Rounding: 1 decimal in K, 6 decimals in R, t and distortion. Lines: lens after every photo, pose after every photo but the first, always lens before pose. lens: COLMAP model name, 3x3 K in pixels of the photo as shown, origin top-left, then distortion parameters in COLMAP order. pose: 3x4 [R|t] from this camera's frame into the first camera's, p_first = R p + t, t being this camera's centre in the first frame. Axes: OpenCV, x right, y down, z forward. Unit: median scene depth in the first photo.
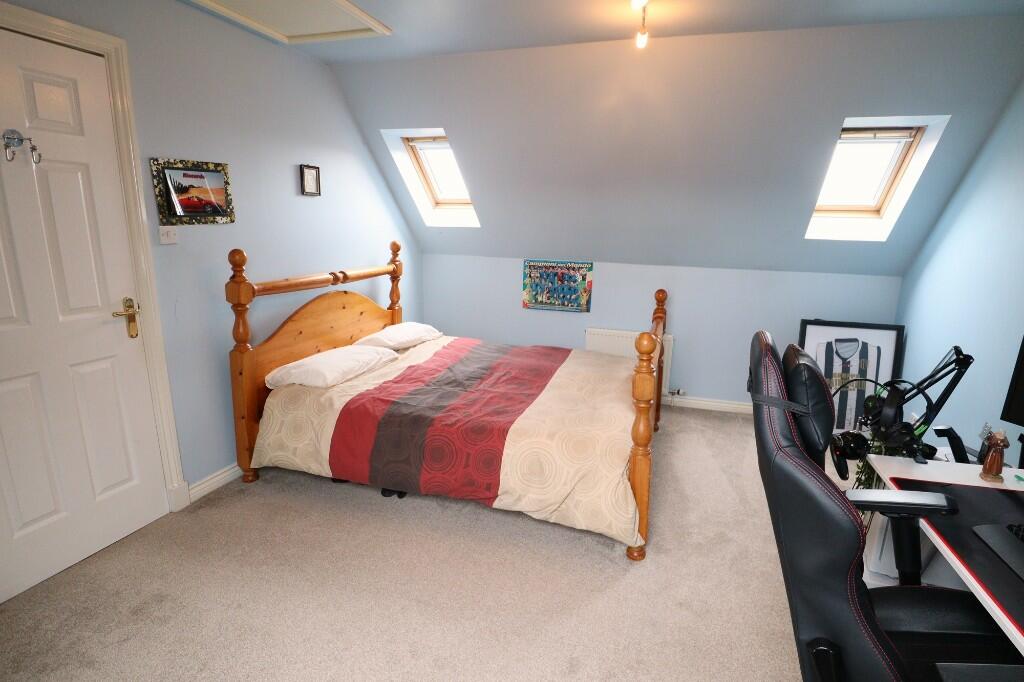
lens RADIAL K [[525.2, 0, 512.0], [0, 525.2, 341.0], [0, 0, 1]] dist [0.000811, 0.000457]
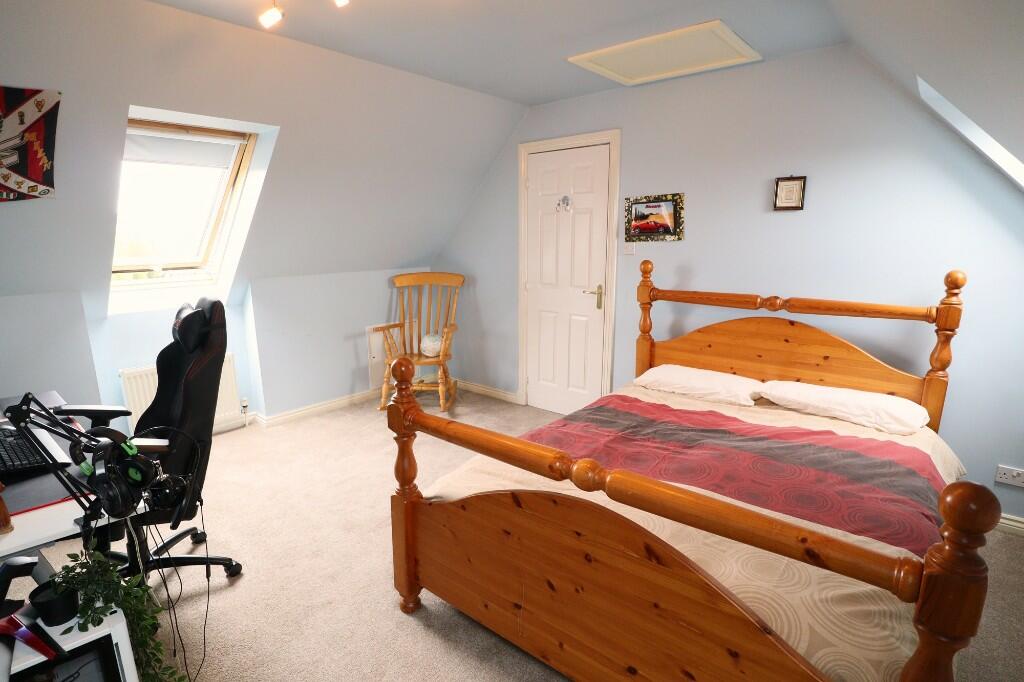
lens RADIAL K [[540.7, 0, 512.0], [0, 540.7, 341.0], [0, 0, 1]] dist [-0.001540, -0.000261]
pose [[-0.378600, 0.163159, -0.911066, 0.847247], [-0.209339, 0.943737, 0.256002, -0.257854], [0.901576, 0.287643, -0.323143, 1.184671]]
